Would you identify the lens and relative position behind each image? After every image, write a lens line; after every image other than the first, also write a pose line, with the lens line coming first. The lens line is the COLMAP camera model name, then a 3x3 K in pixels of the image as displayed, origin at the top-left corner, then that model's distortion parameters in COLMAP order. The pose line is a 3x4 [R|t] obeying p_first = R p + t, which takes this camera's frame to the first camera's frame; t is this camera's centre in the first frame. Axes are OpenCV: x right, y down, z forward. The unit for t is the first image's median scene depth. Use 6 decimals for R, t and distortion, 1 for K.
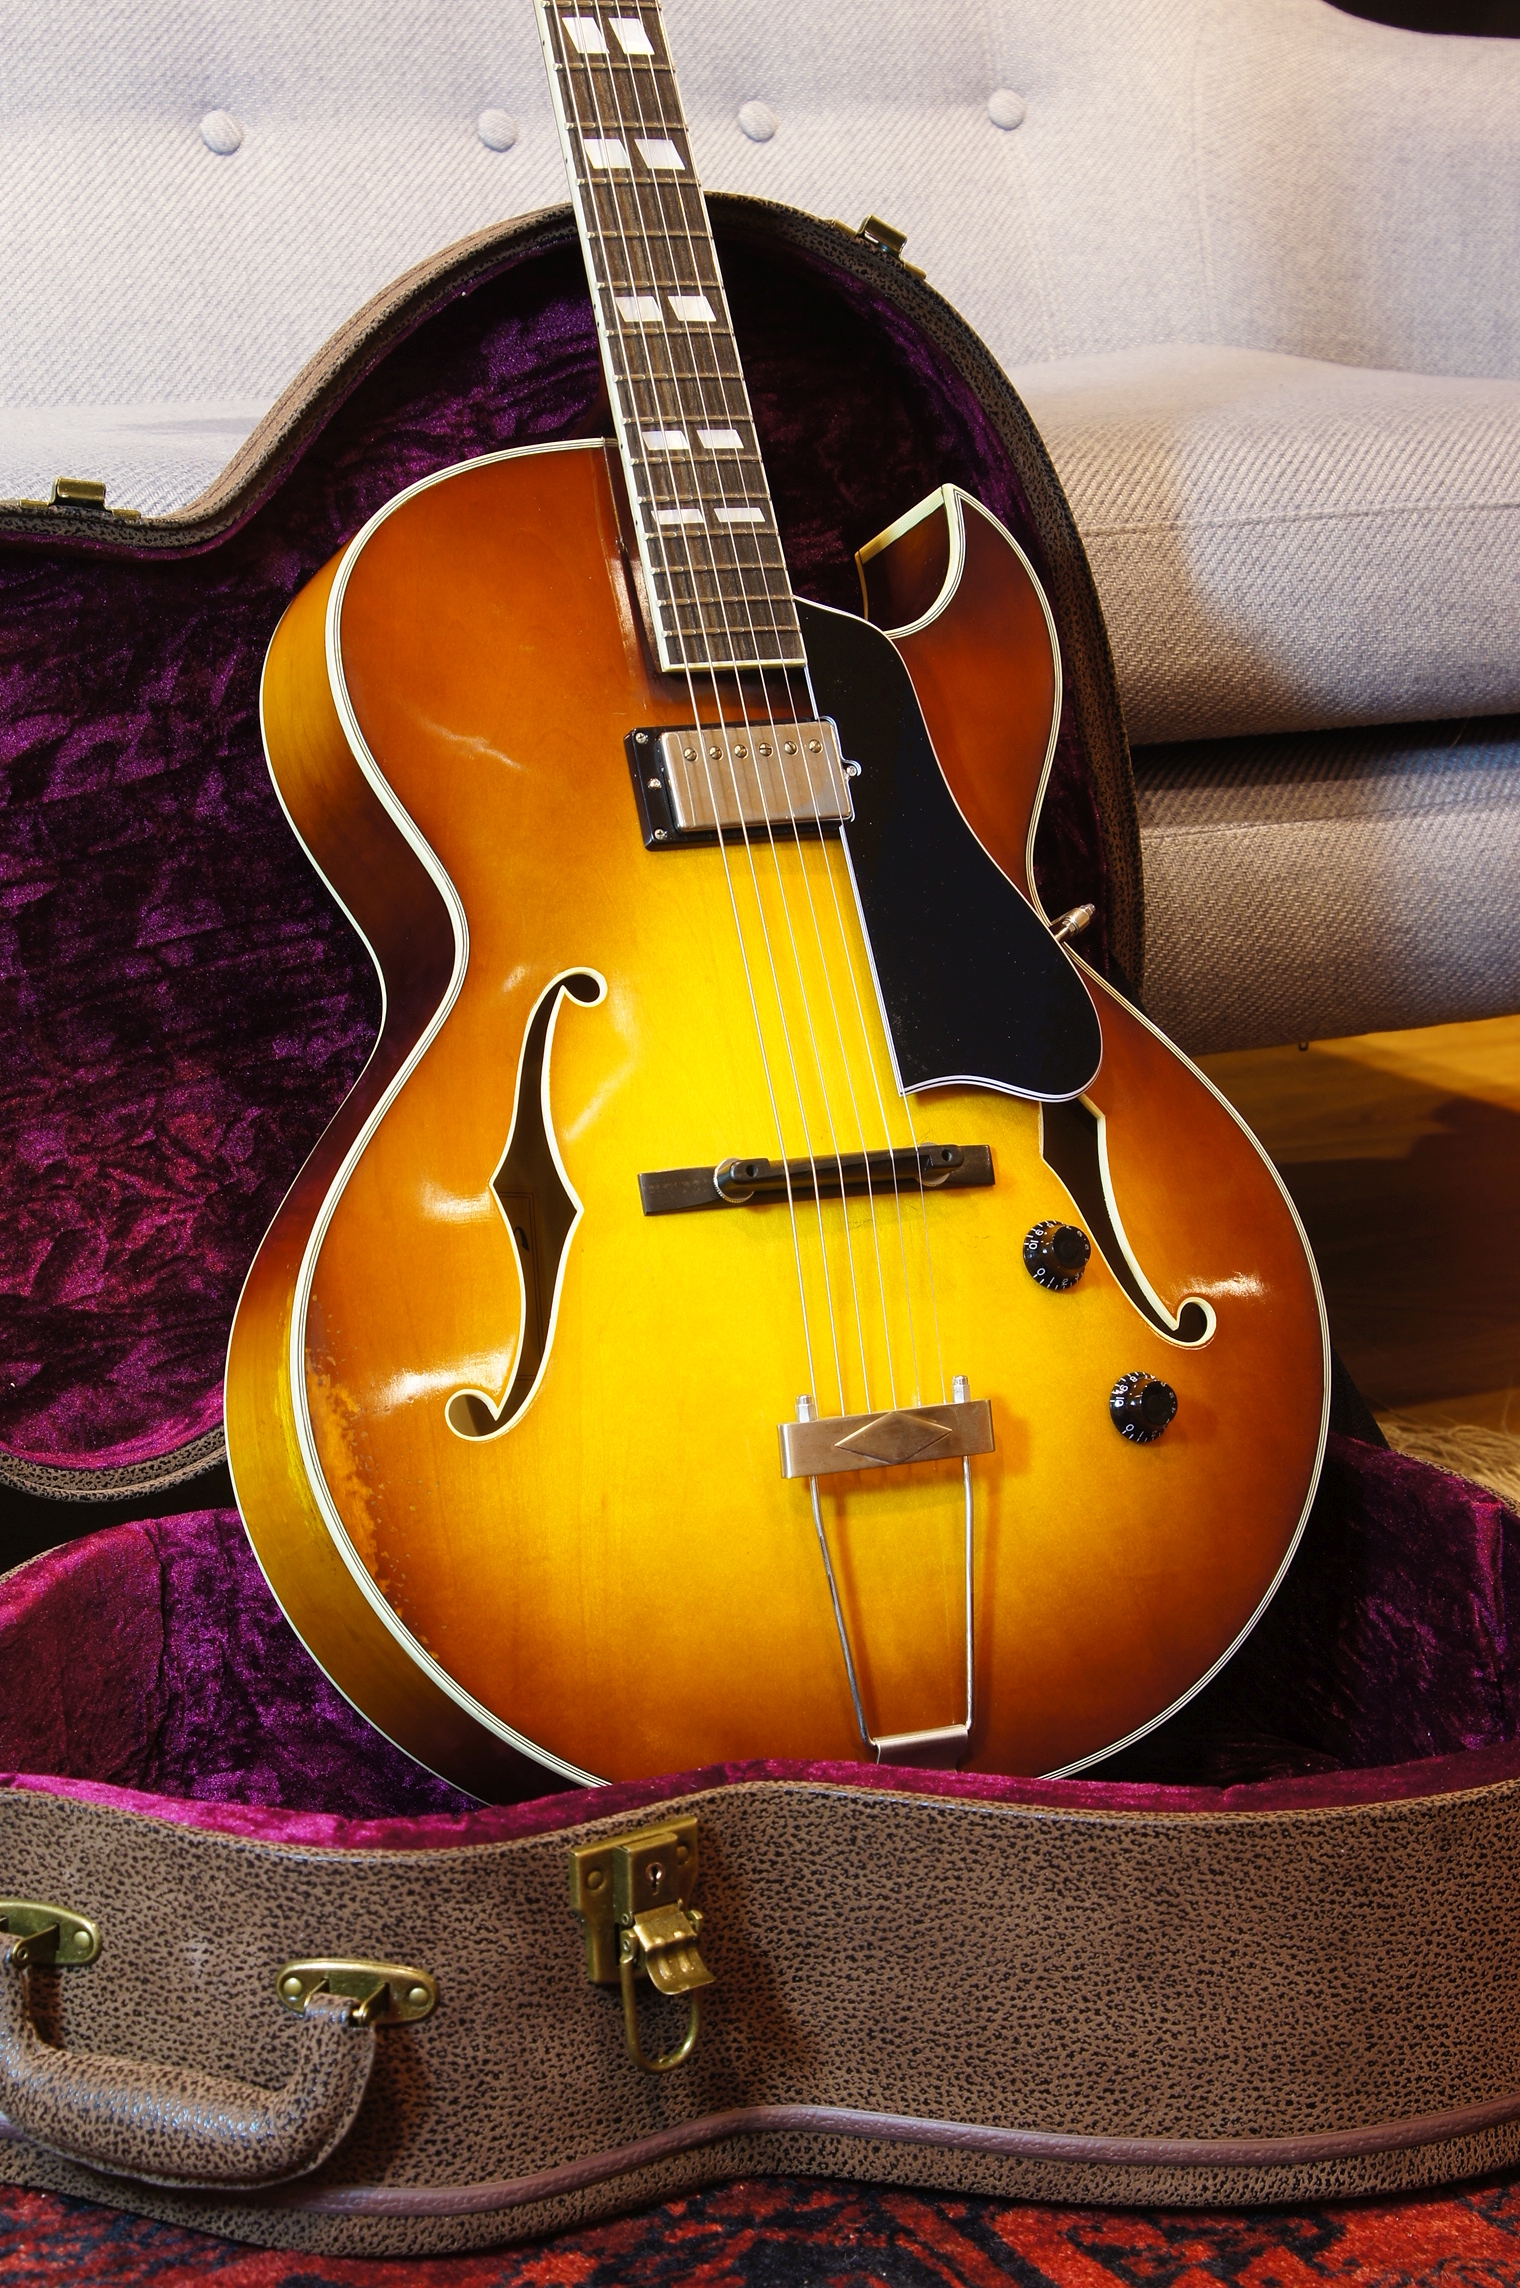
lens RADIAL K [[4935.5, 0, 769.1], [0, 4935.5, 1127.3], [0, 0, 1]] dist [0.171139, 0.000000]
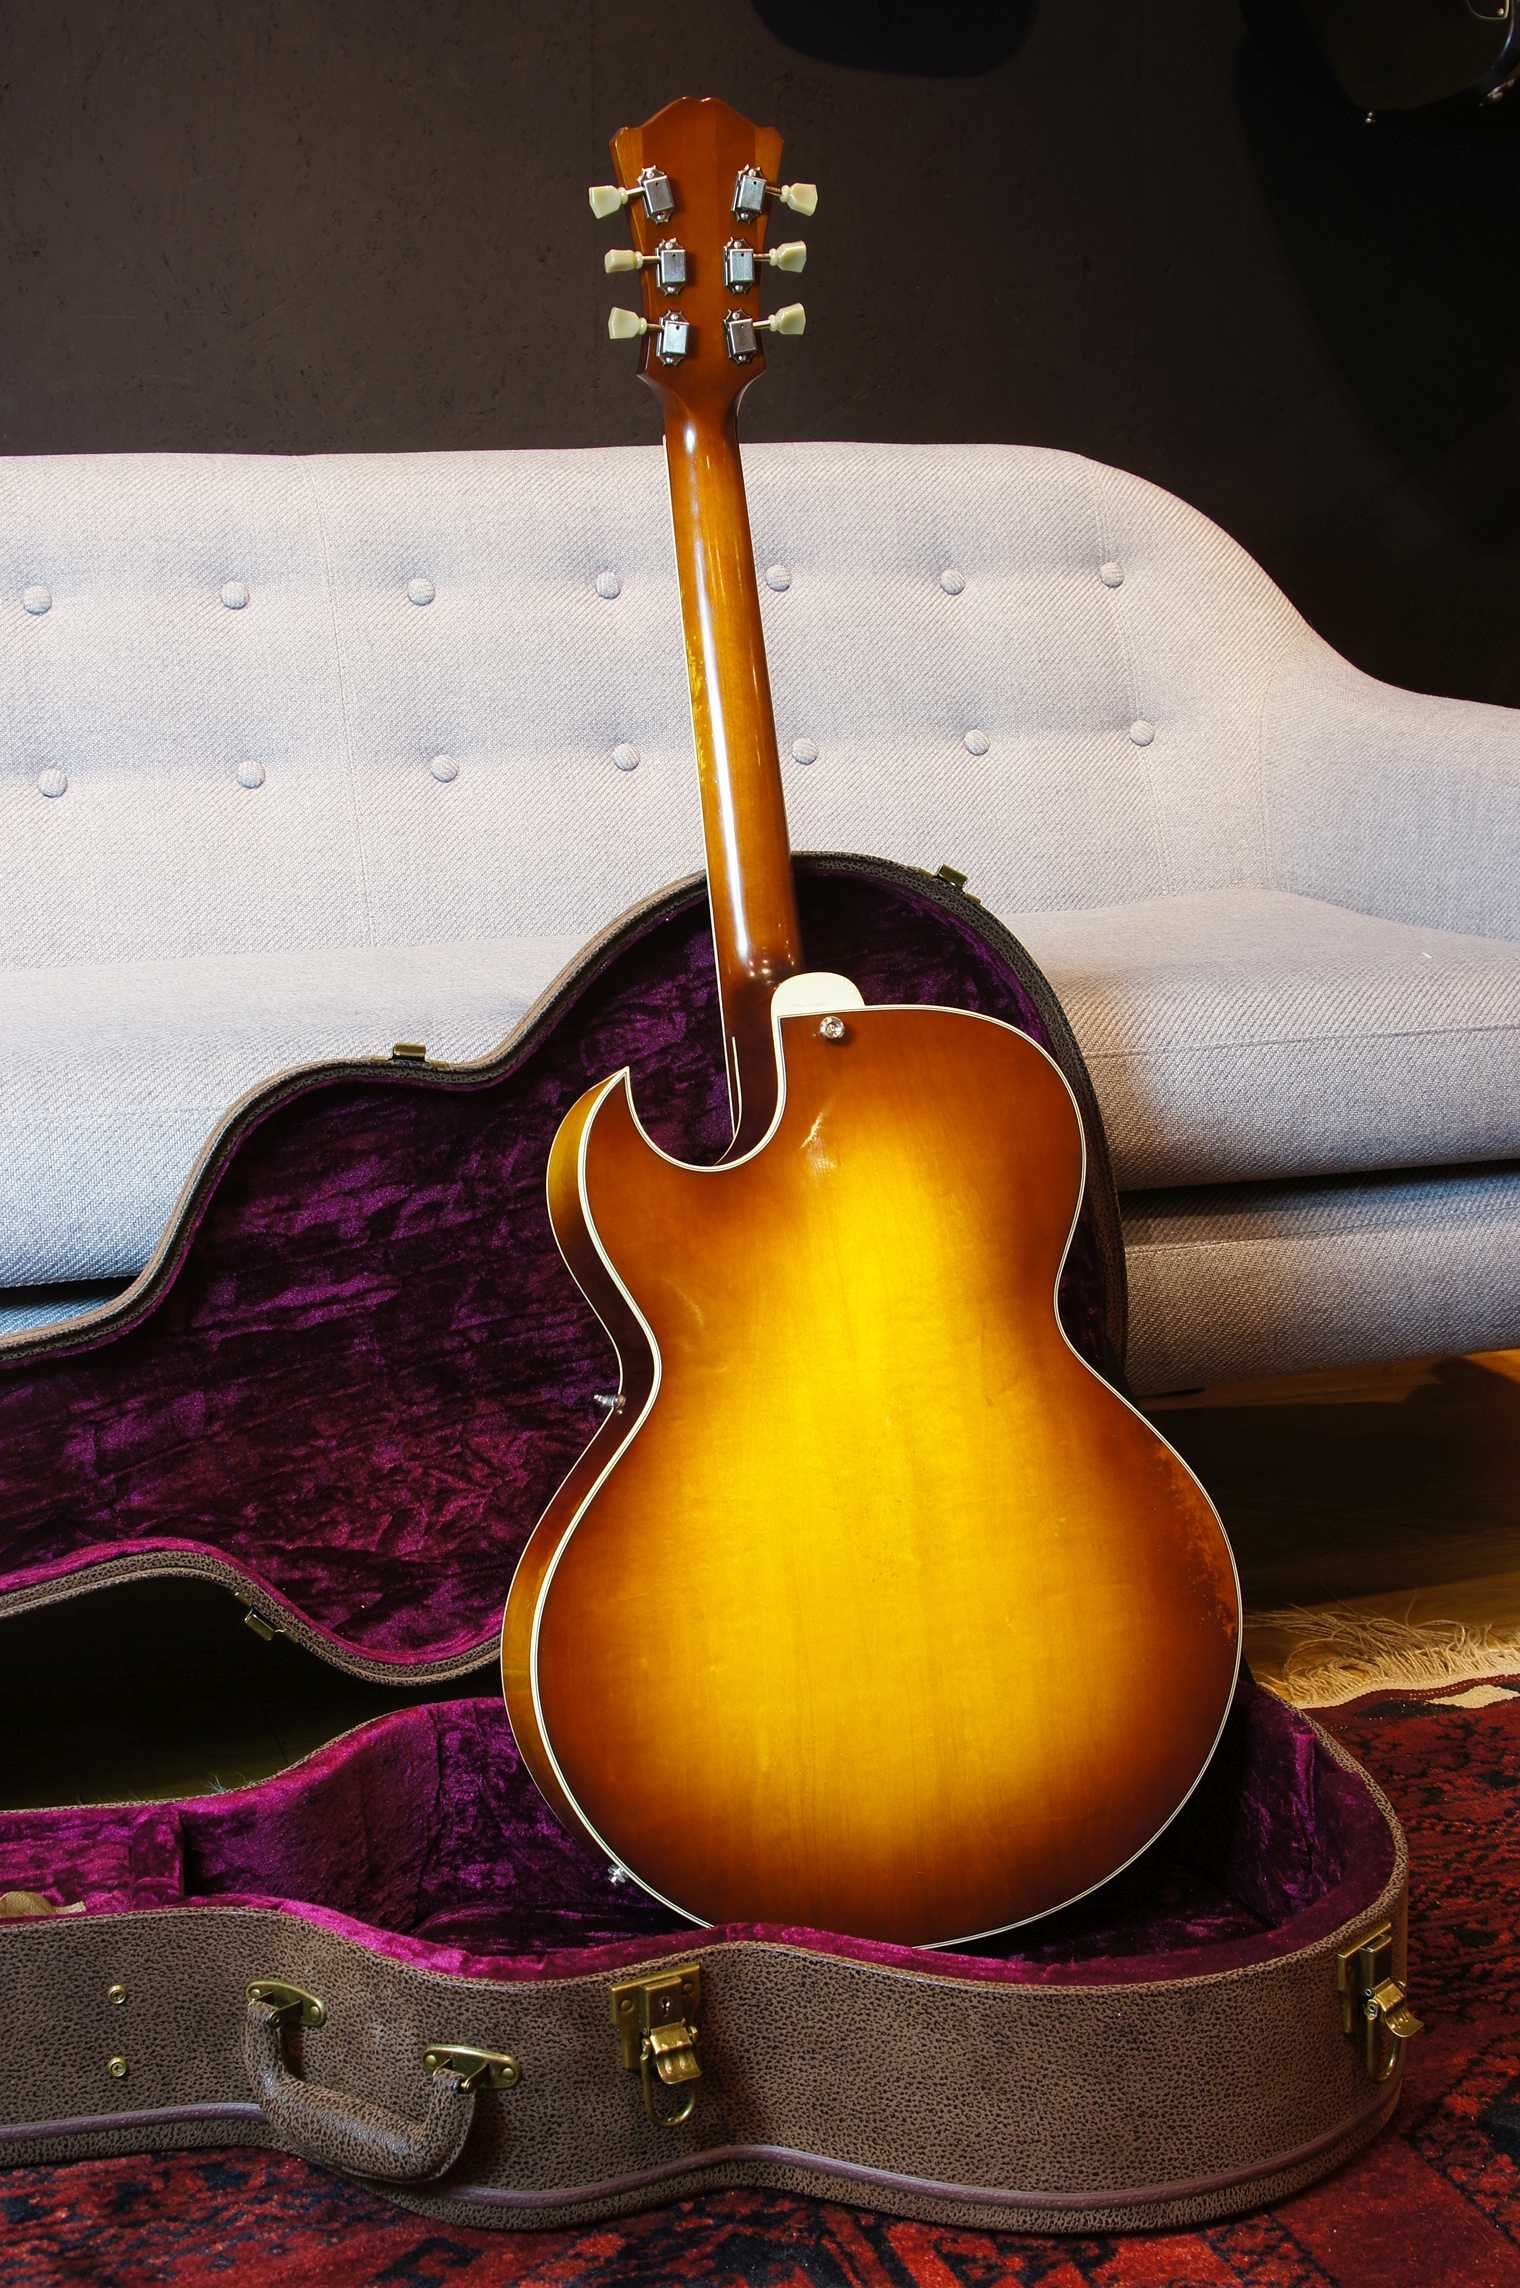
lens RADIAL K [[3049.3, 0, 750.2], [0, 3049.3, 1167.7], [0, 0, 1]] dist [-0.088879, 0.000000]
pose [[0.987126, 0.026991, -0.157650, 0.119161], [-0.028660, 0.999555, -0.008322, -0.083992], [0.157355, 0.012733, 0.987460, 0.059386]]
